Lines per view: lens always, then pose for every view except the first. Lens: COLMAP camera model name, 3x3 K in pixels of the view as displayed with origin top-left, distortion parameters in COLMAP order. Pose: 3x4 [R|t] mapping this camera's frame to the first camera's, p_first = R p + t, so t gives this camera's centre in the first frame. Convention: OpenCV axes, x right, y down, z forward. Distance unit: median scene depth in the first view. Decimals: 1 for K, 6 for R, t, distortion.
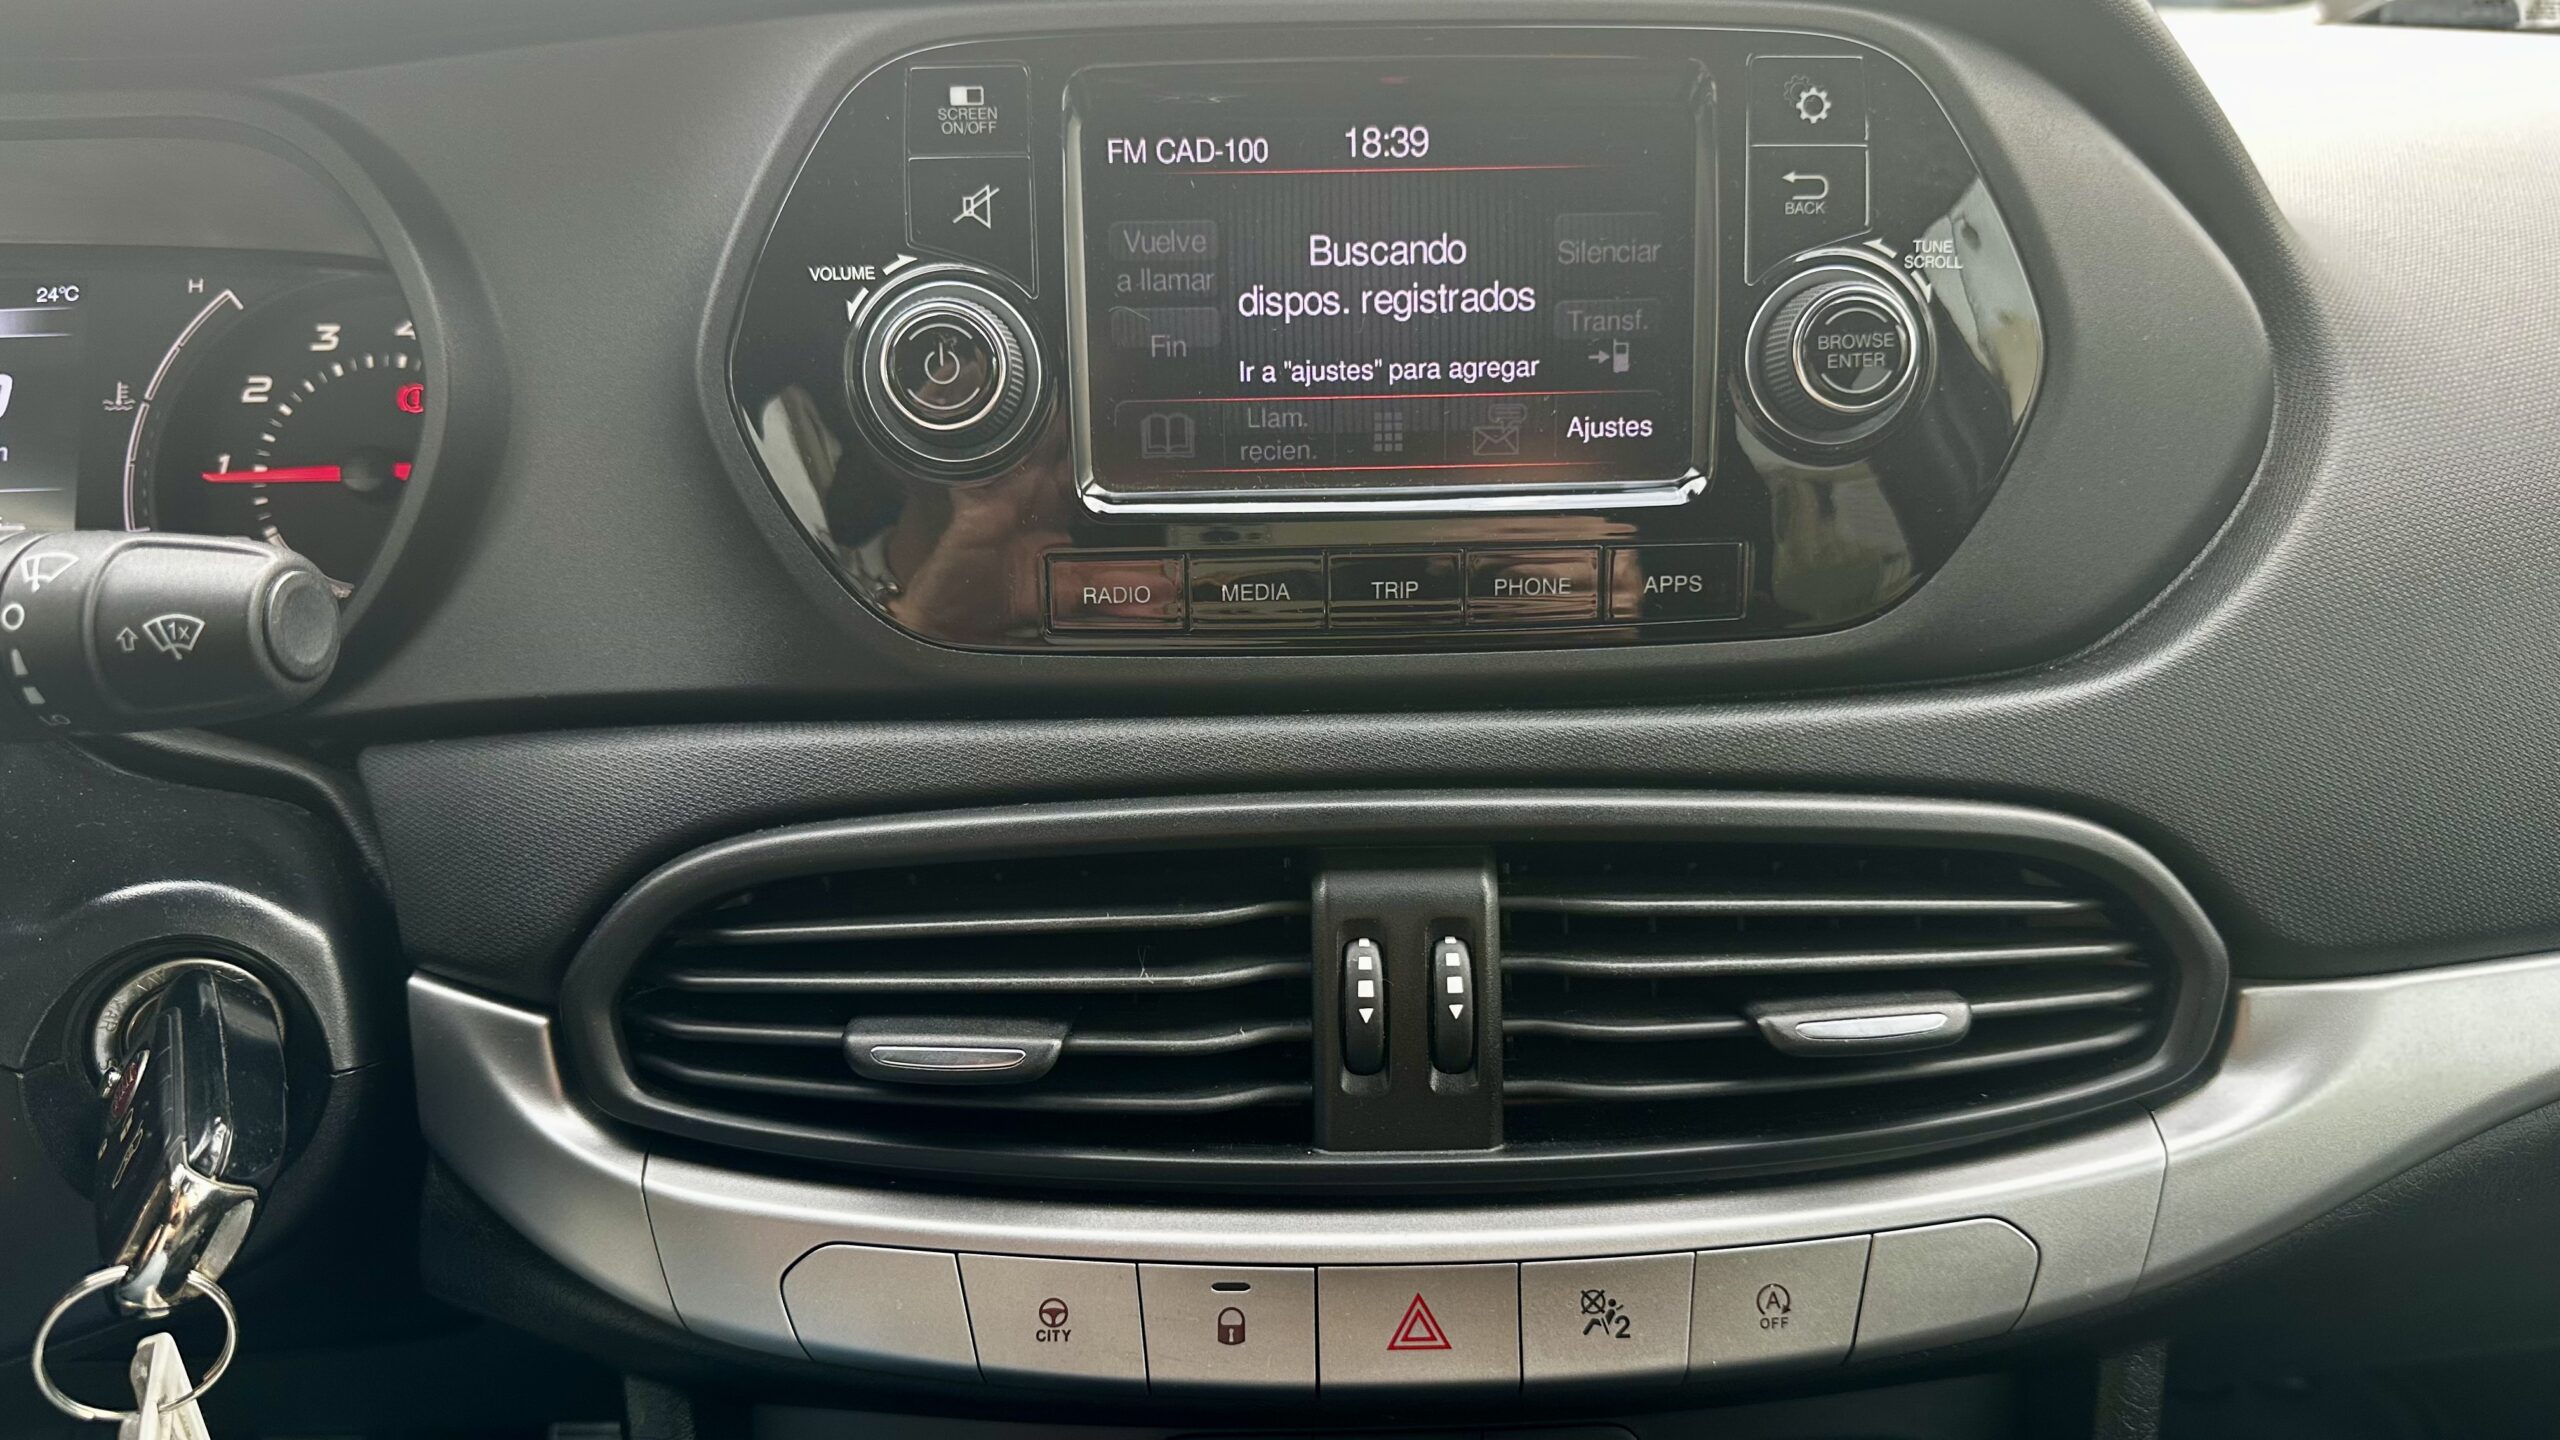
lens RADIAL K [[1791.3, 0, 1258.4], [0, 1791.3, 742.5], [0, 0, 1]] dist [0.093820, -0.162688]
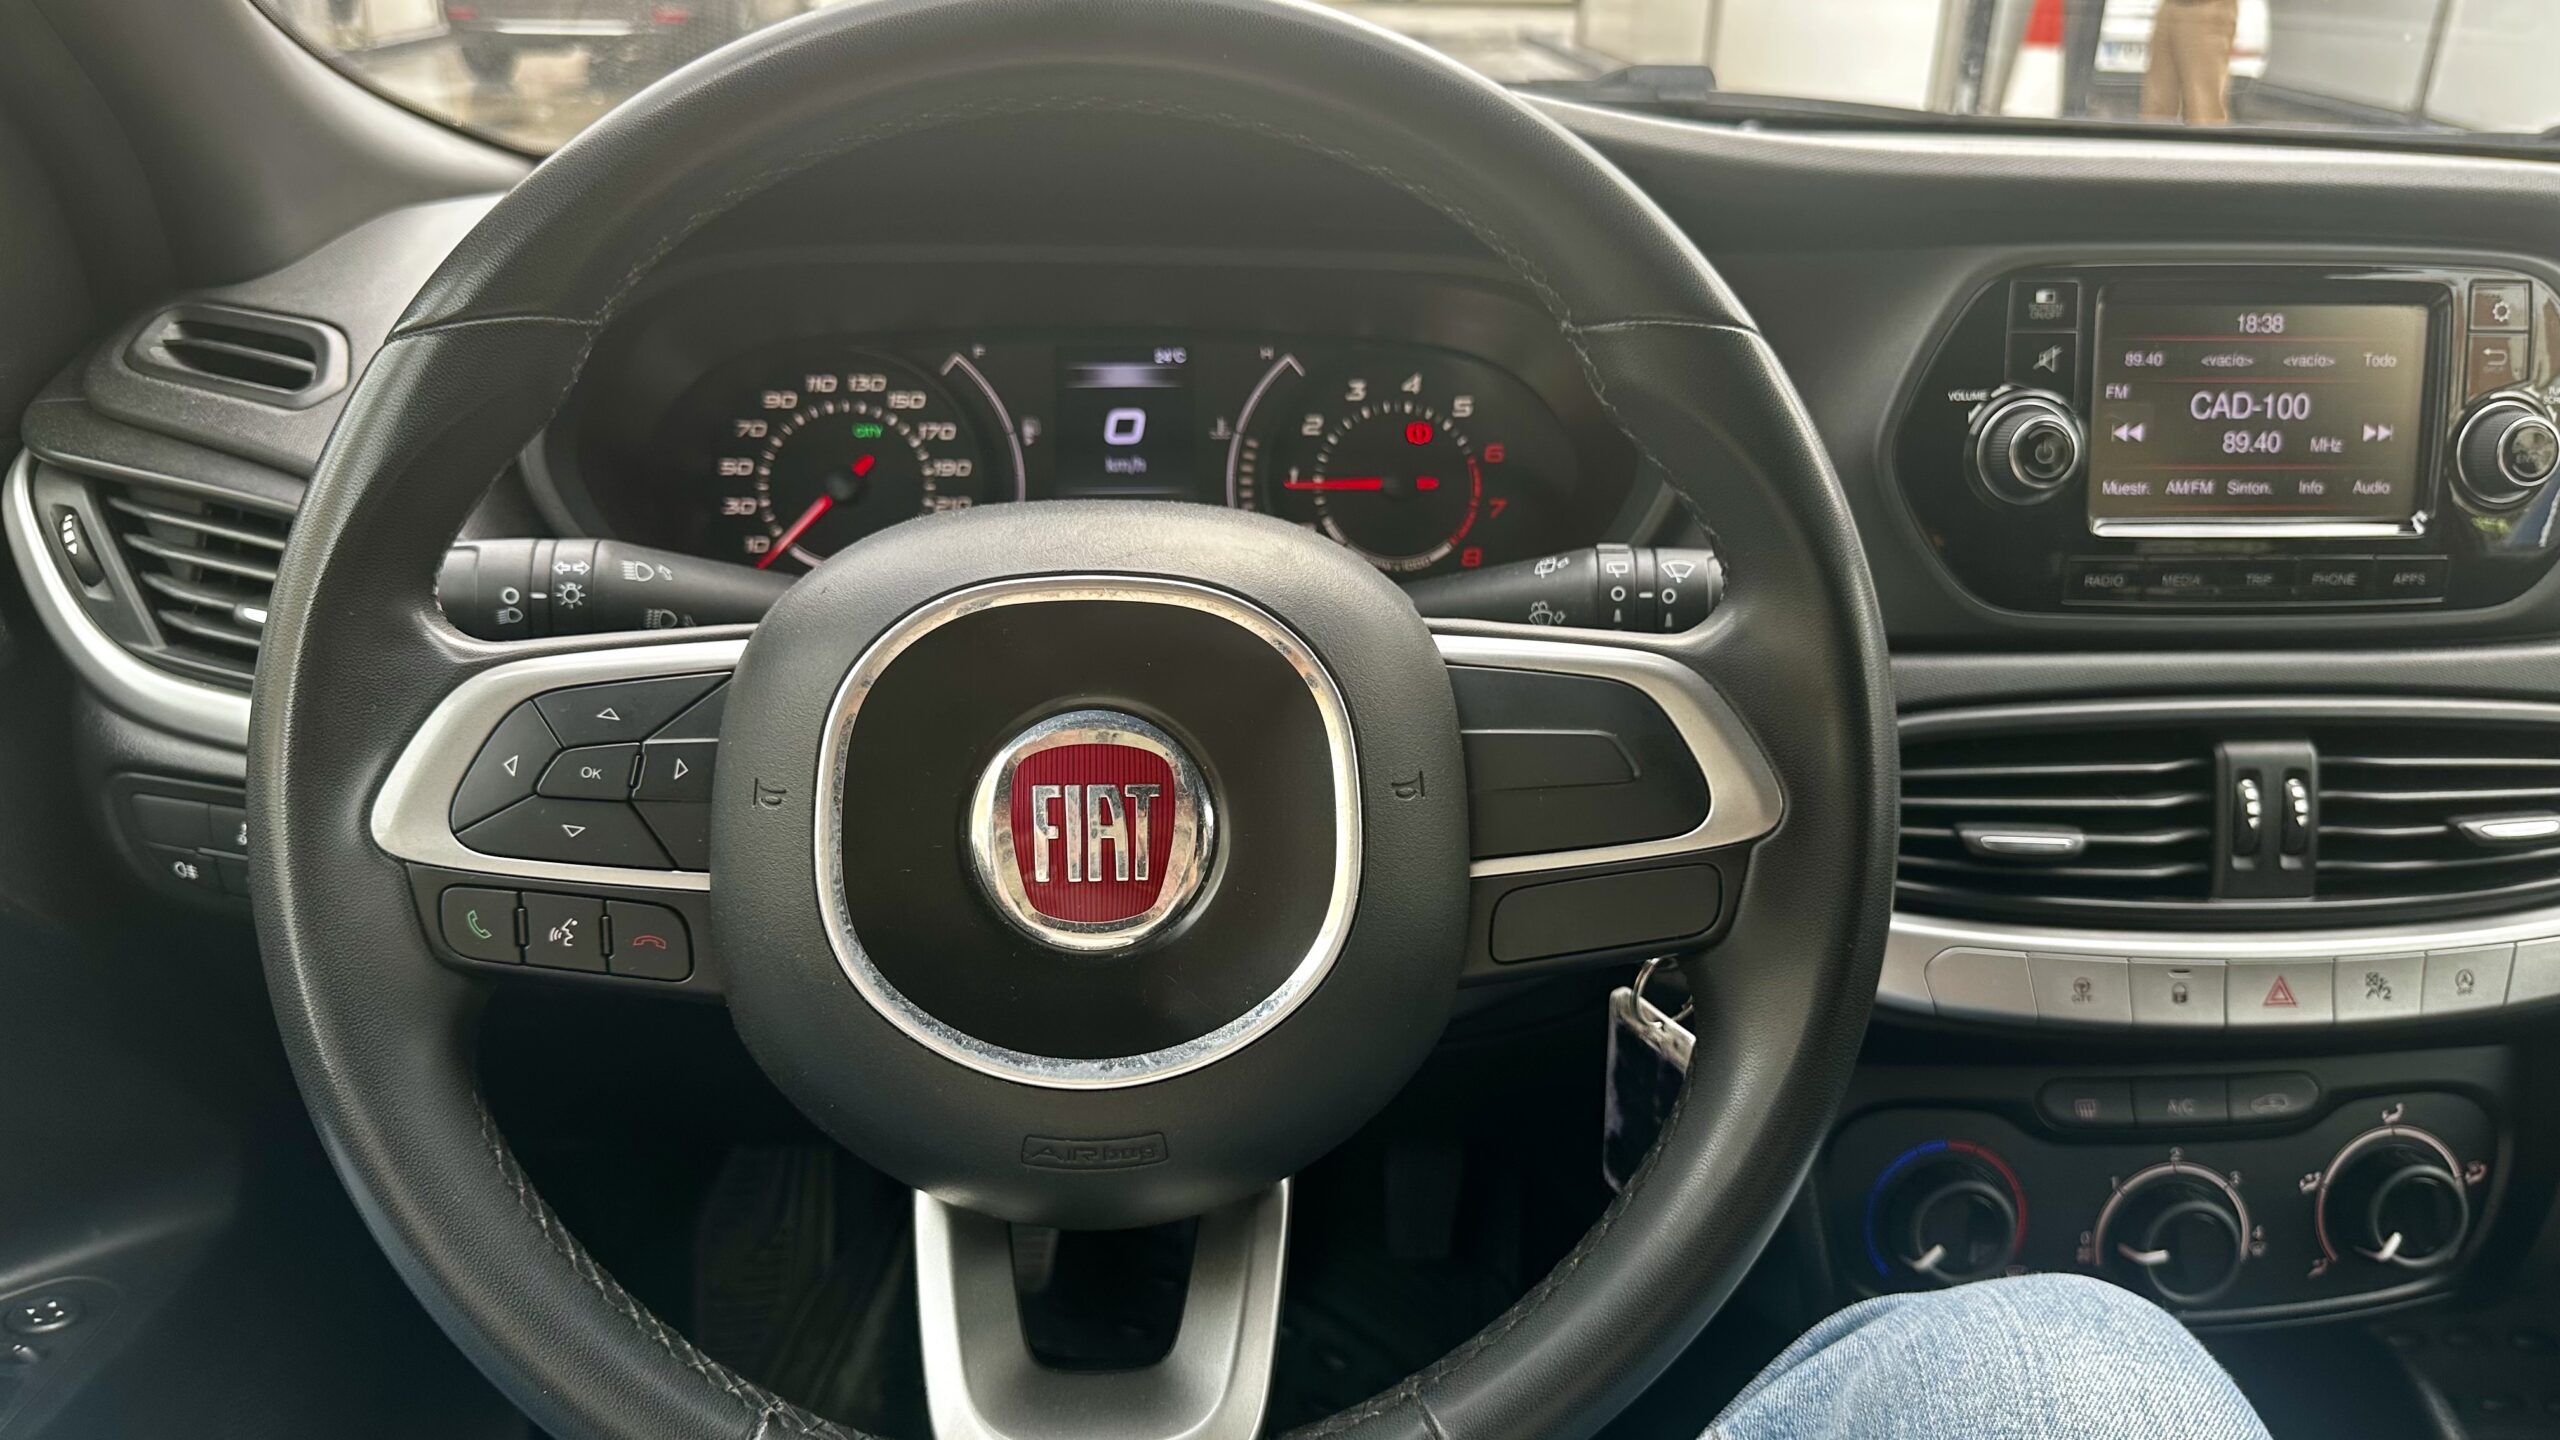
lens RADIAL K [[1791.3, 0, 1258.4], [0, 1791.3, 742.5], [0, 0, 1]] dist [0.093820, -0.162688]
pose [[0.999105, 0.007949, 0.041551, -0.971916], [-0.009690, 0.999076, 0.041883, 0.007546], [-0.041179, -0.042248, 0.998258, -0.723952]]
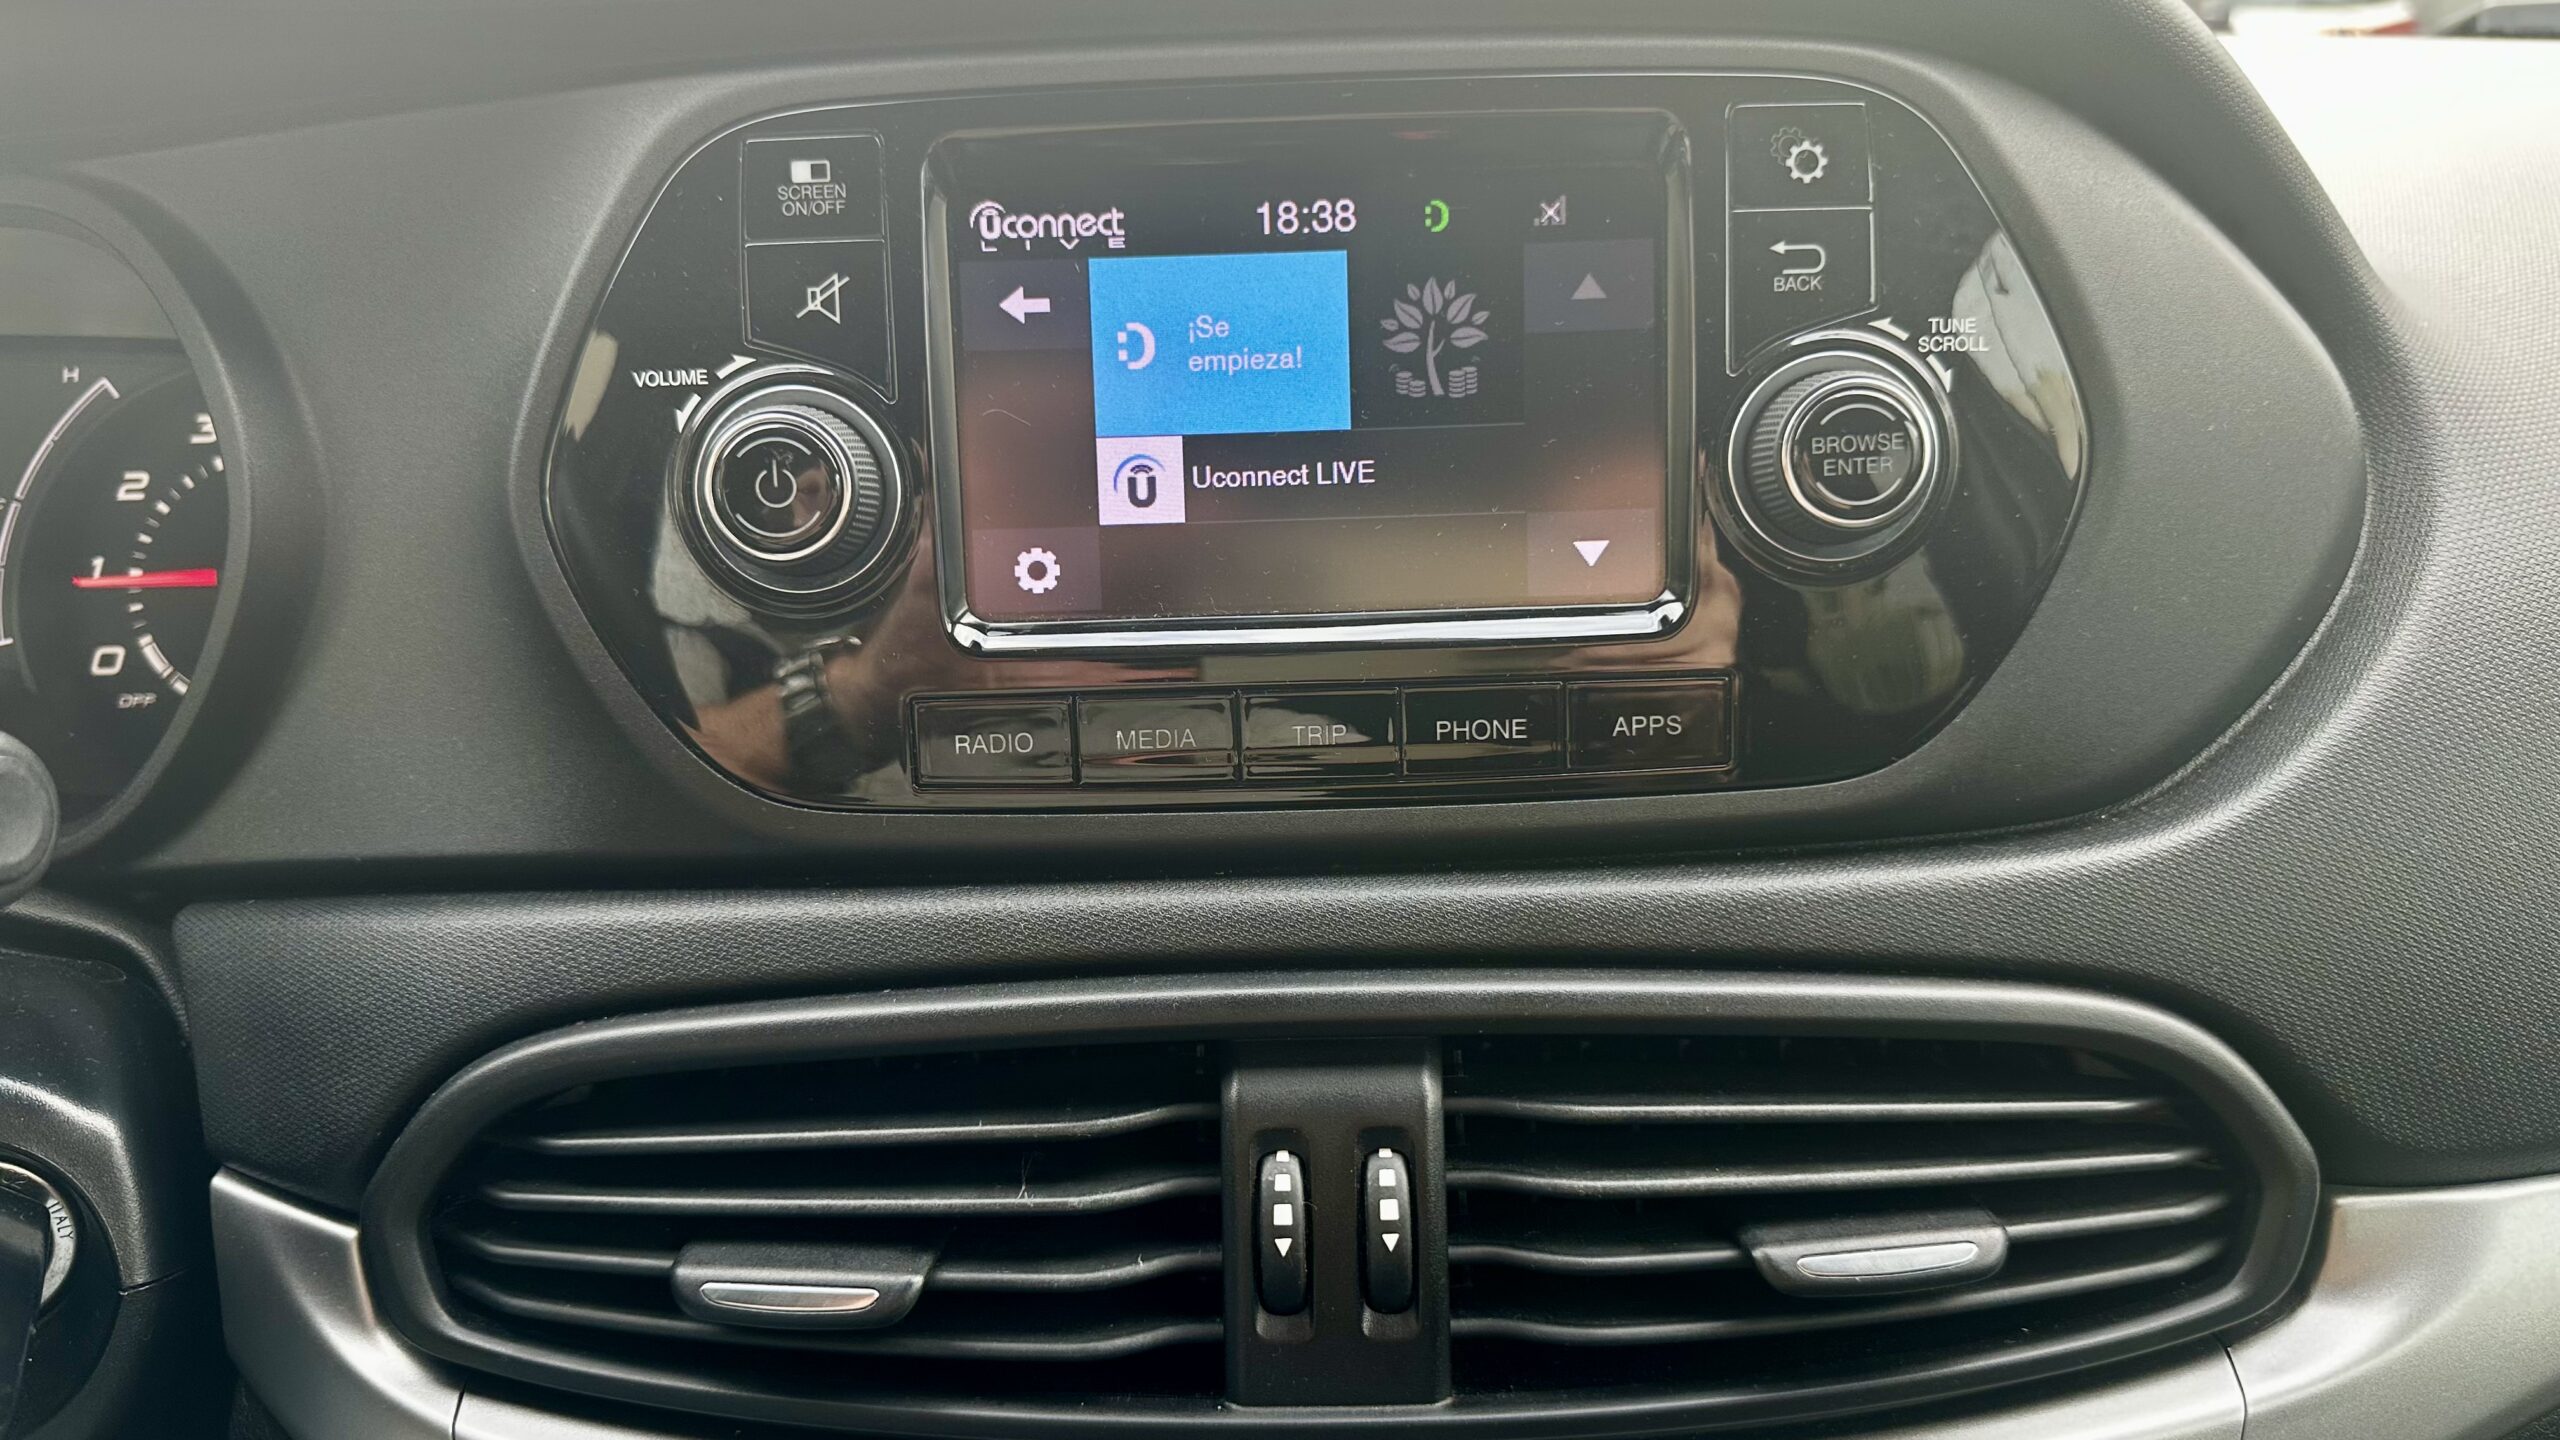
lens RADIAL K [[1805.0, 0, 1259.6], [0, 1805.0, 741.5], [0, 0, 1]] dist [0.060713, -0.102296]
pose [[0.999276, -0.007551, -0.037286, 0.080657], [0.007088, 0.999896, -0.012534, -0.072453], [0.037377, 0.012260, 0.999226, 0.144837]]
